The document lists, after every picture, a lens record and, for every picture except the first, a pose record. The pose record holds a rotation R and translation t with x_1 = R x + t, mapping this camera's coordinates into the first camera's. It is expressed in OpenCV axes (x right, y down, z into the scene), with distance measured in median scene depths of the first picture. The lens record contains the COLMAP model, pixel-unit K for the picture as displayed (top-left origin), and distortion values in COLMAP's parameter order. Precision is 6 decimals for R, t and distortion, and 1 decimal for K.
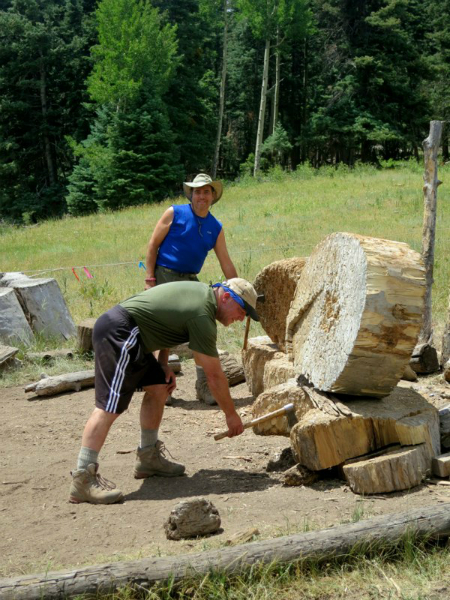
lens RADIAL K [[989.7, 0, 224.1], [0, 989.7, 302.2], [0, 0, 1]] dist [-0.154039, 0.000000]
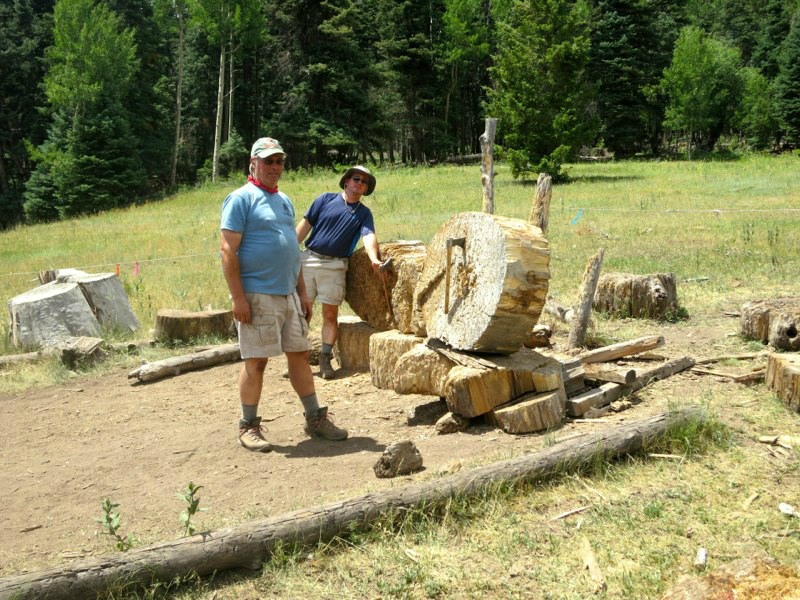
lens RADIAL K [[967.7, 0, 398.9], [0, 967.7, 300.5], [0, 0, 1]] dist [-0.077728, 0.000000]
pose [[0.971423, -0.034749, 0.234797, -0.152139], [0.036011, 0.999351, -0.001087, 0.020184], [-0.234606, 0.009511, 0.972044, -0.047068]]
